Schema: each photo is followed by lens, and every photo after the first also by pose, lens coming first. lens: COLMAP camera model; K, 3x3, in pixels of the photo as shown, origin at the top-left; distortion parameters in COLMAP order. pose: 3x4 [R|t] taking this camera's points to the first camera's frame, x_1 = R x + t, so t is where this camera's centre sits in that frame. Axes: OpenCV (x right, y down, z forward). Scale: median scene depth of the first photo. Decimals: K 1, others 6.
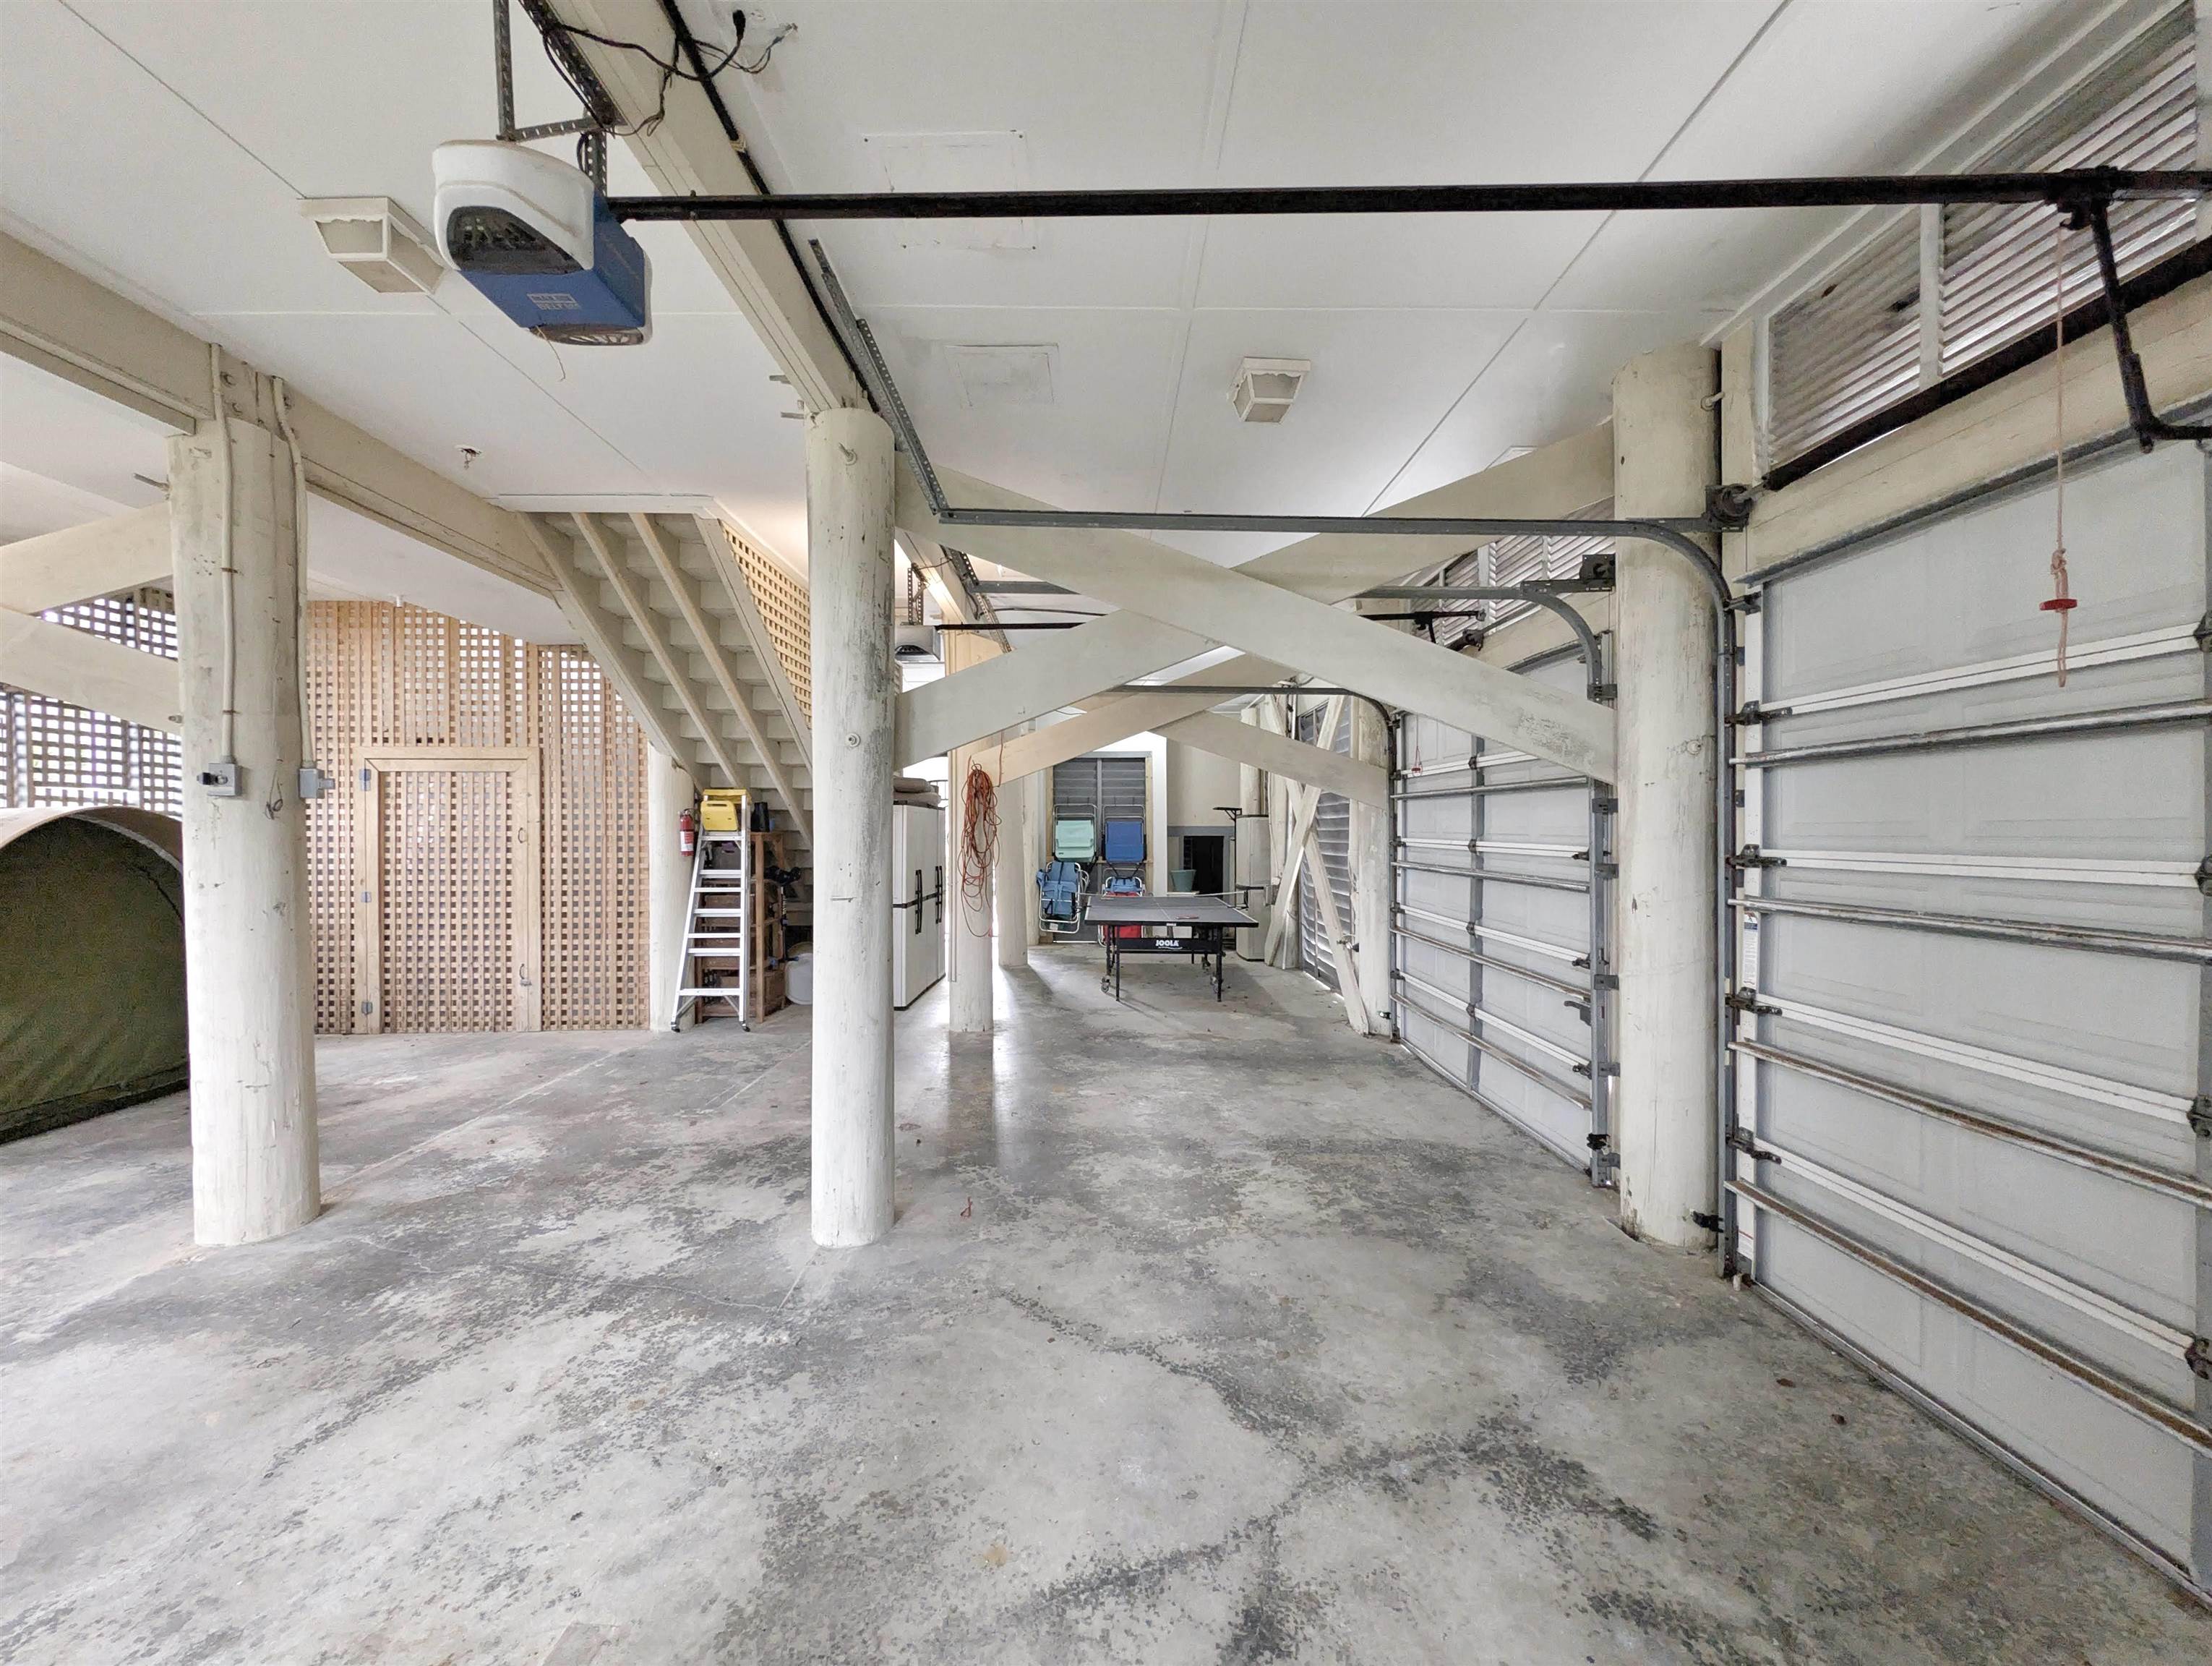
lens RADIAL K [[828.3, 0, 1106.1], [0, 828.3, 831.6], [0, 0, 1]] dist [0.000717, -0.000693]
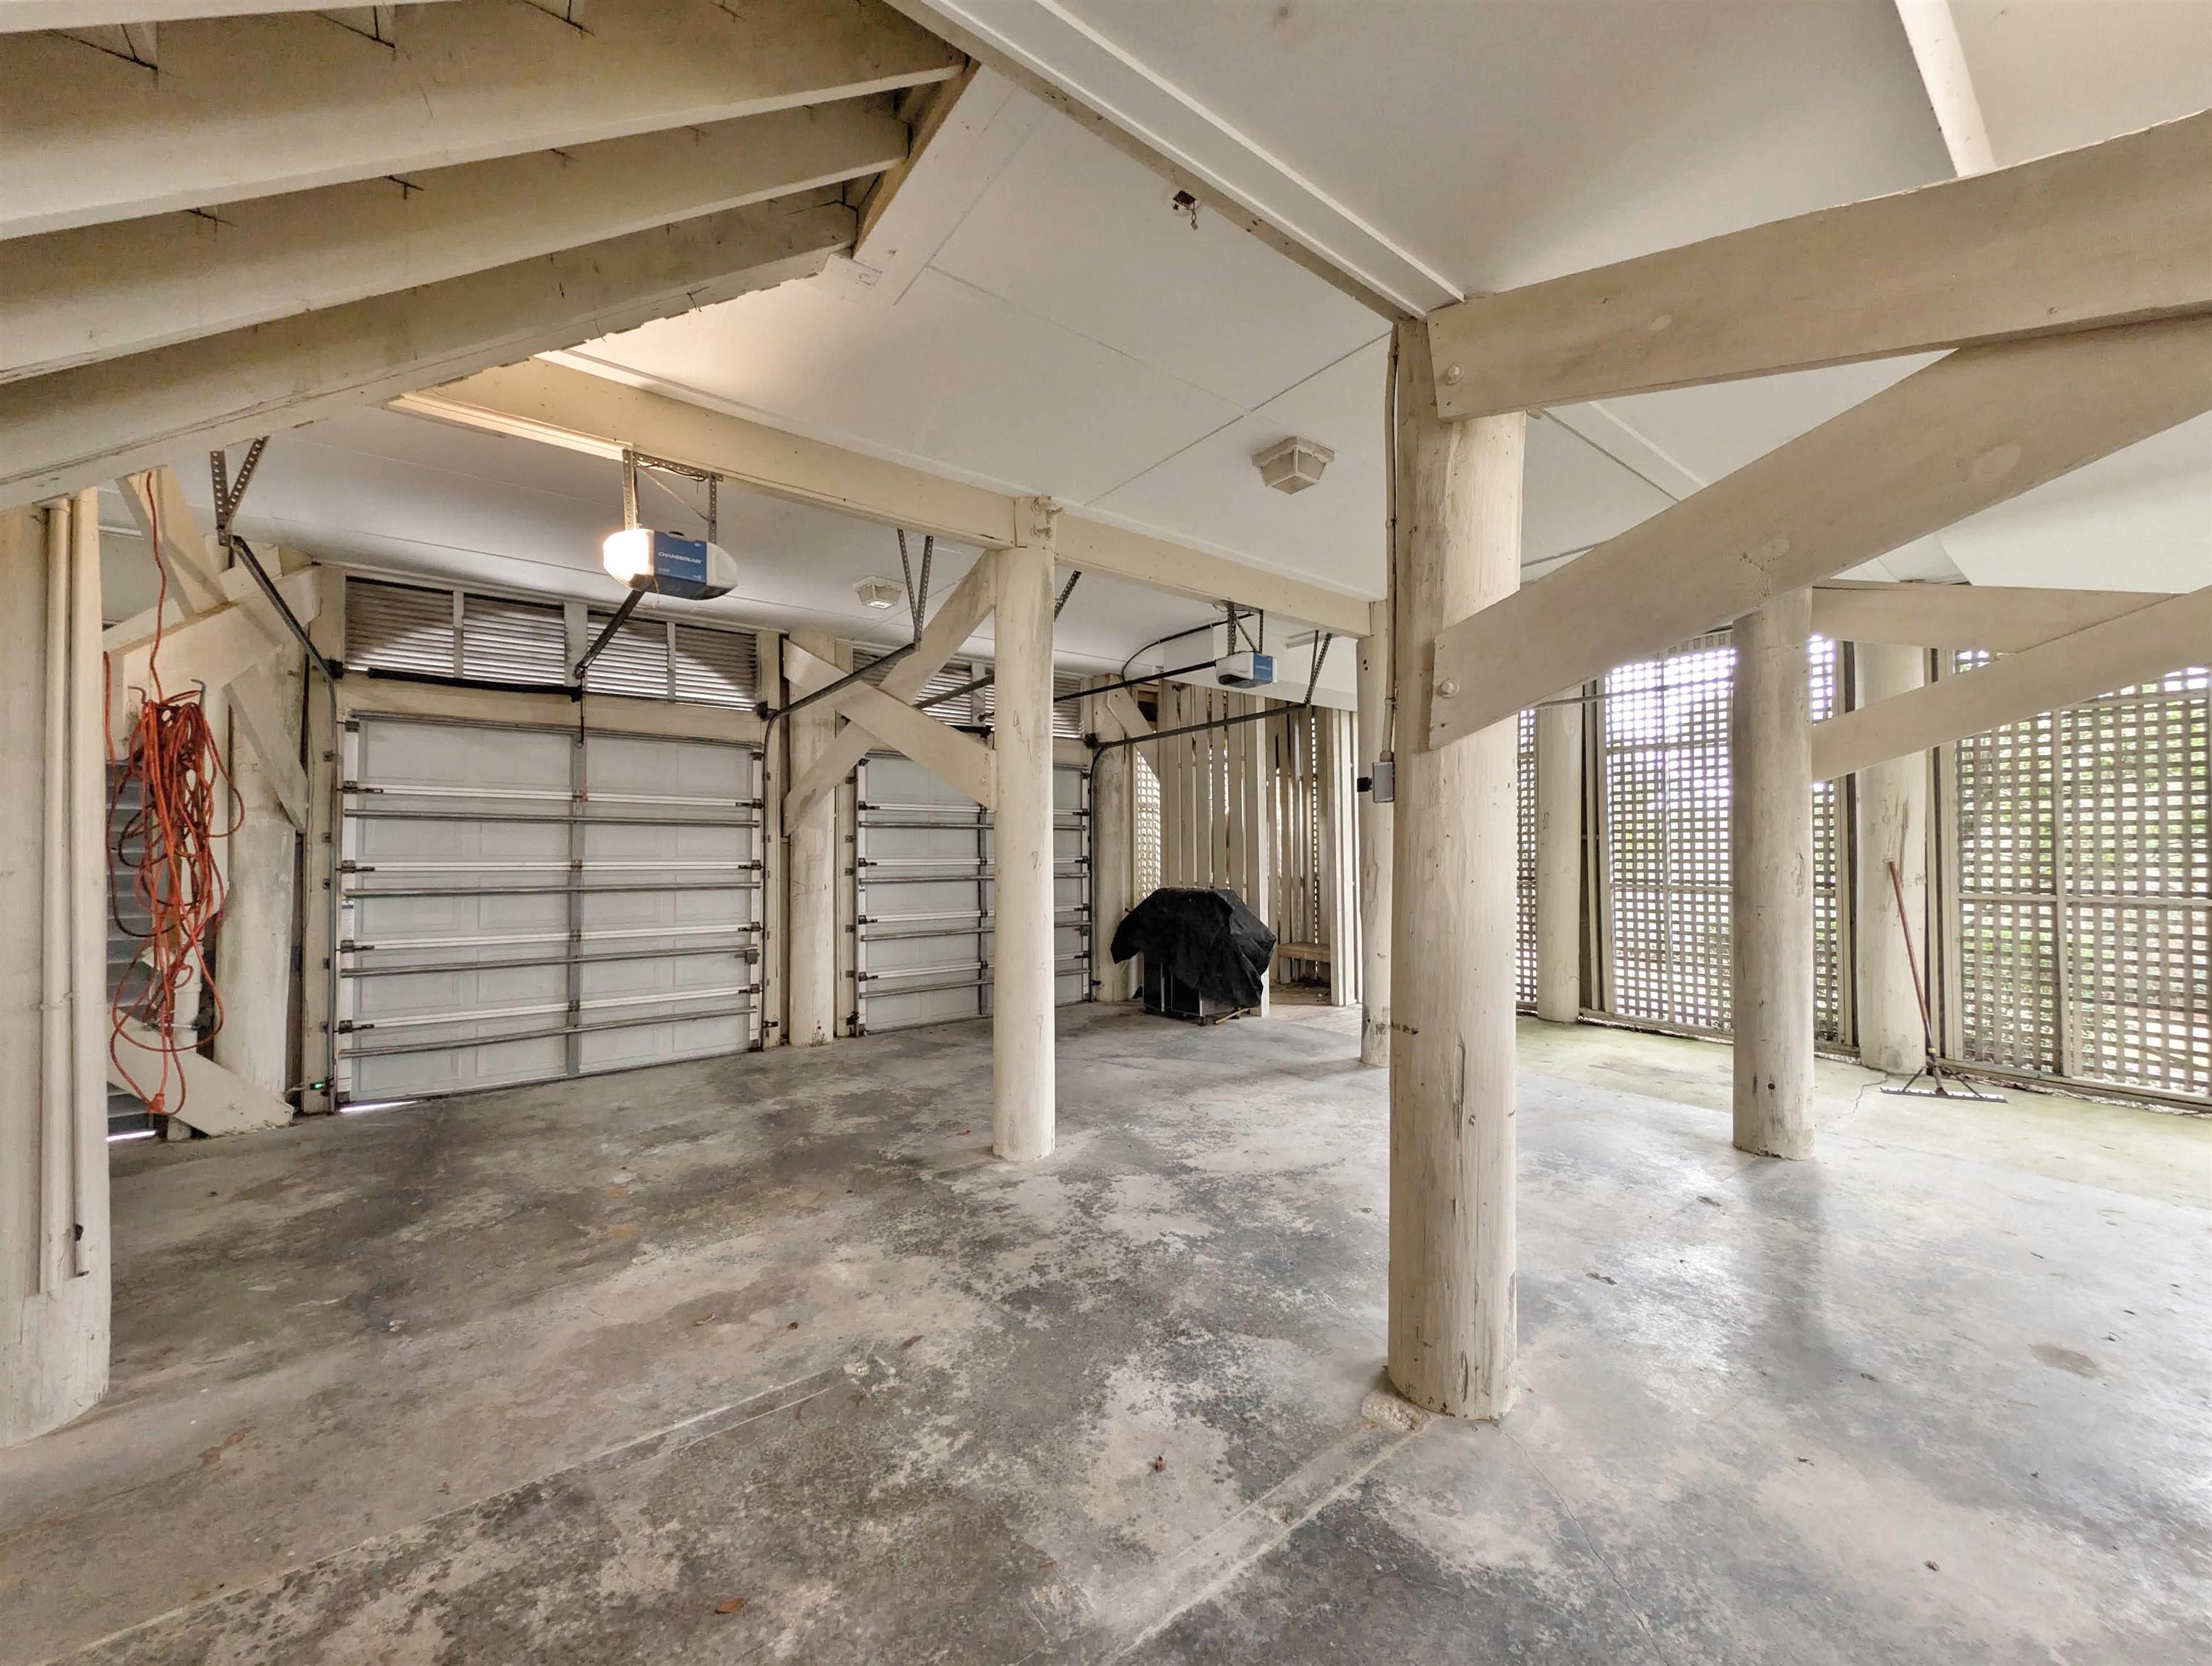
lens RADIAL K [[828.3, 0, 1104.3], [0, 828.3, 842.7], [0, 0, 1]] dist [0.000717, -0.000693]
pose [[-0.605794, 0.013103, 0.795514, -1.322969], [0.011171, 0.999906, -0.007963, 0.005046], [-0.795543, 0.004063, -0.605883, 1.563281]]
